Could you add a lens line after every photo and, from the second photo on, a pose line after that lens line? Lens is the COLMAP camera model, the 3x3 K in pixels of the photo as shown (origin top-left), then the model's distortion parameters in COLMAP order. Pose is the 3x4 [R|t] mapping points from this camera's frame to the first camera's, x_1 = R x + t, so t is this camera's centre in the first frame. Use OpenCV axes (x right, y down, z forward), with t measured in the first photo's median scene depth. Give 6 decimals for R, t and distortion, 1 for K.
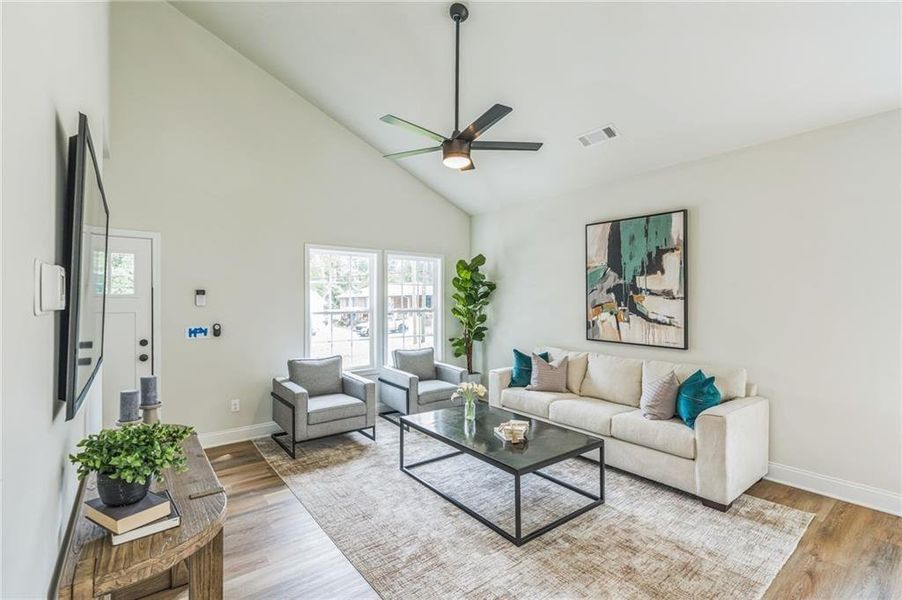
lens RADIAL K [[409.0, 0, 452.9], [0, 409.0, 296.1], [0, 0, 1]] dist [-0.009523, 0.001755]
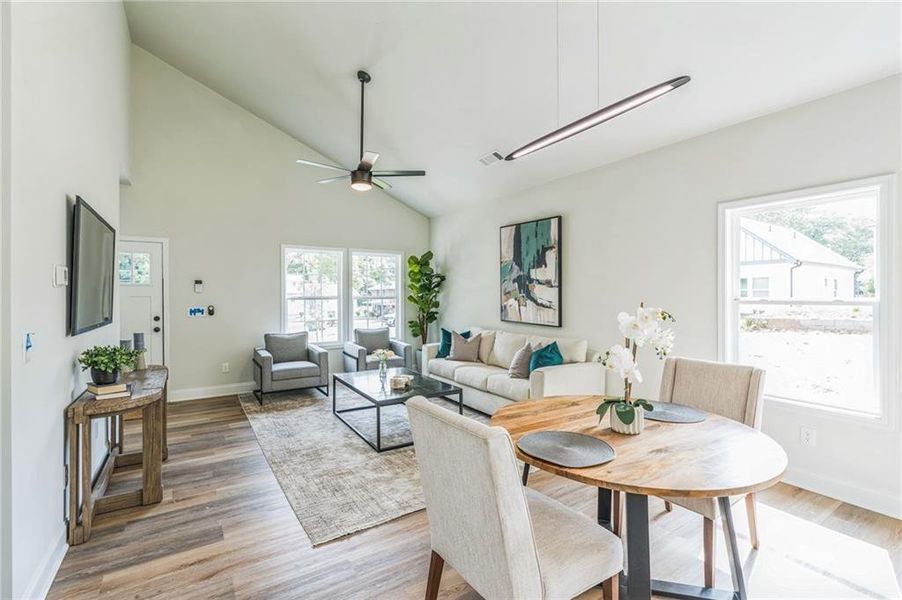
lens RADIAL K [[409.0, 0, 459.5], [0, 409.0, 295.1], [0, 0, 1]] dist [-0.009523, 0.001755]
pose [[0.996784, 0.002254, -0.080109, 0.349037], [-0.001068, 0.999889, 0.014849, 0.013210], [0.080133, -0.014715, 0.996676, -0.270588]]
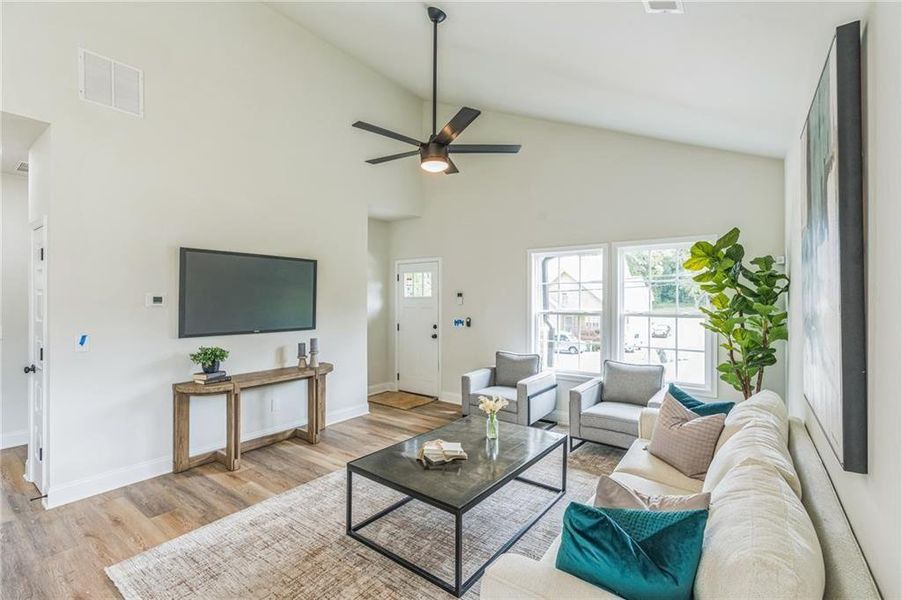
lens RADIAL K [[409.0, 0, 439.4], [0, 409.0, 301.0], [0, 0, 1]] dist [-0.009523, 0.001755]
pose [[0.237349, 0.014317, -0.971319, 0.766735], [0.009918, 0.999804, 0.017161, -0.013217], [0.971374, -0.013706, 0.237160, 0.602761]]
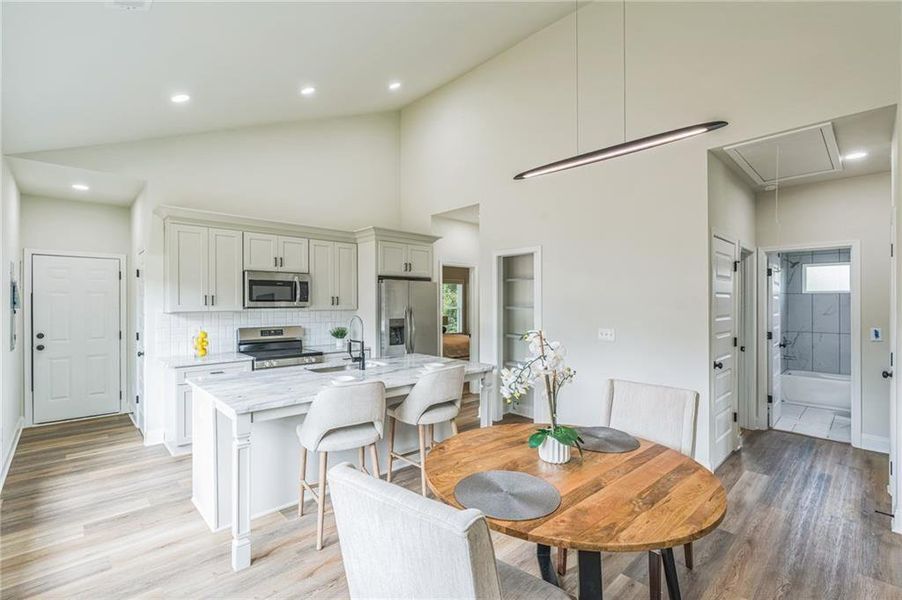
lens RADIAL K [[409.0, 0, 454.9], [0, 409.0, 301.6], [0, 0, 1]] dist [-0.009523, 0.001755]
pose [[-0.996099, 0.003904, -0.088157, 0.647933], [0.004992, 0.999914, -0.012122, -0.001048], [0.088102, -0.012515, -0.996033, 0.696469]]
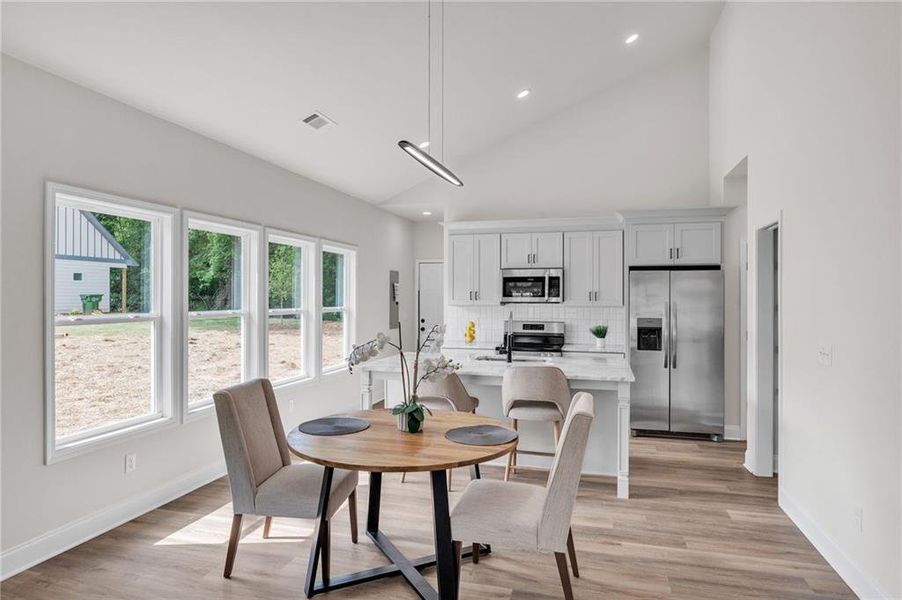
lens RADIAL K [[521.9, 0, 448.5], [0, 521.9, 297.3], [0, 0, 1]] dist [-0.002679, -0.001097]
pose [[-0.582857, 0.001931, 0.812573, -0.086843], [-0.009862, 0.999907, -0.009451, 0.000456], [-0.812515, -0.013523, -0.582783, 0.592190]]
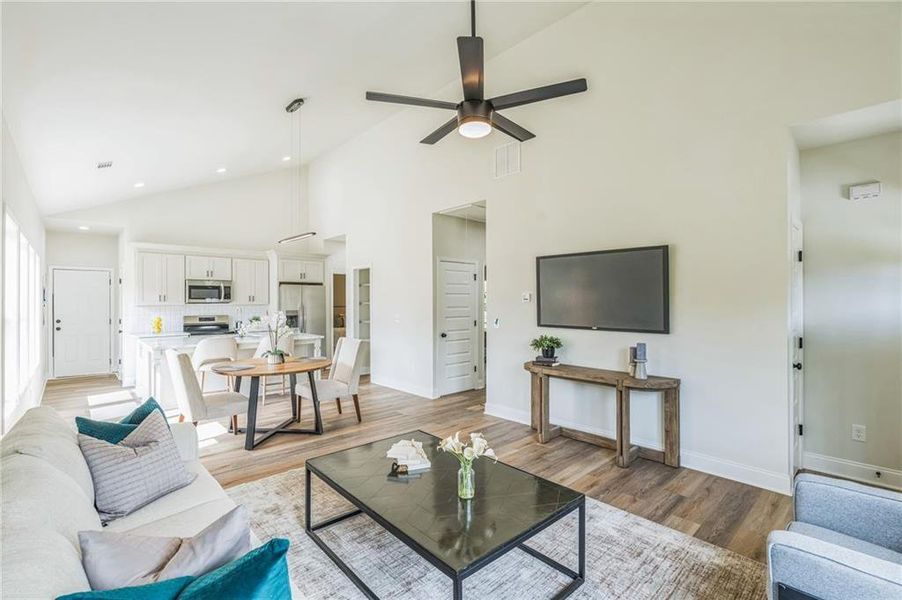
lens RADIAL K [[409.0, 0, 453.3], [0, 409.0, 298.4], [0, 0, 1]] dist [-0.009523, 0.001755]
pose [[-0.996808, 0.005002, -0.079677, 0.094917], [0.006377, 0.999835, -0.017008, 0.017427], [0.079579, -0.017461, -0.996676, 1.406973]]
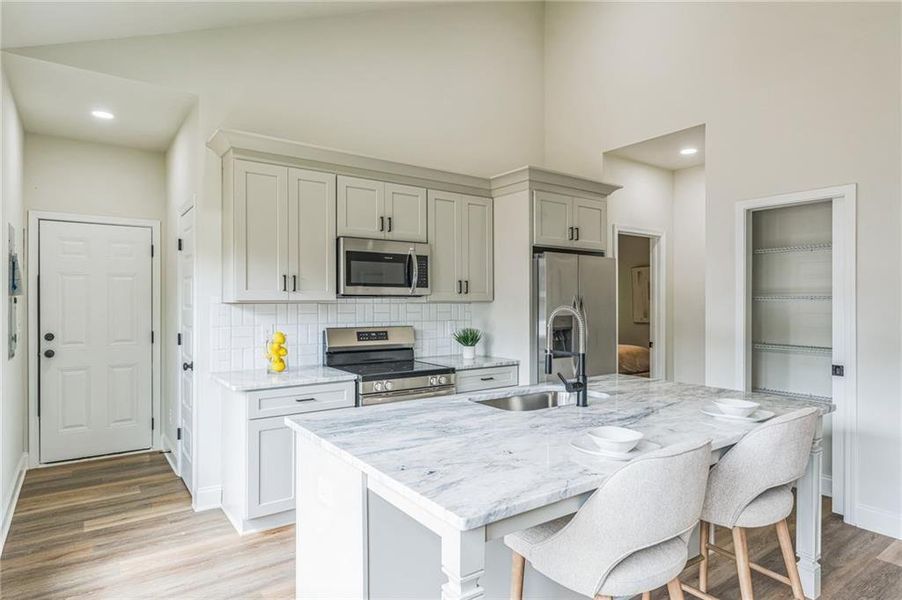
lens RADIAL K [[521.9, 0, 453.3], [0, 521.9, 299.9], [0, 0, 1]] dist [-0.002679, -0.001097]
pose [[-0.998768, 0.001449, 0.049592, 0.884301], [0.000905, 0.999939, -0.010997, 0.016683], [-0.049605, -0.010939, -0.998709, 0.417508]]
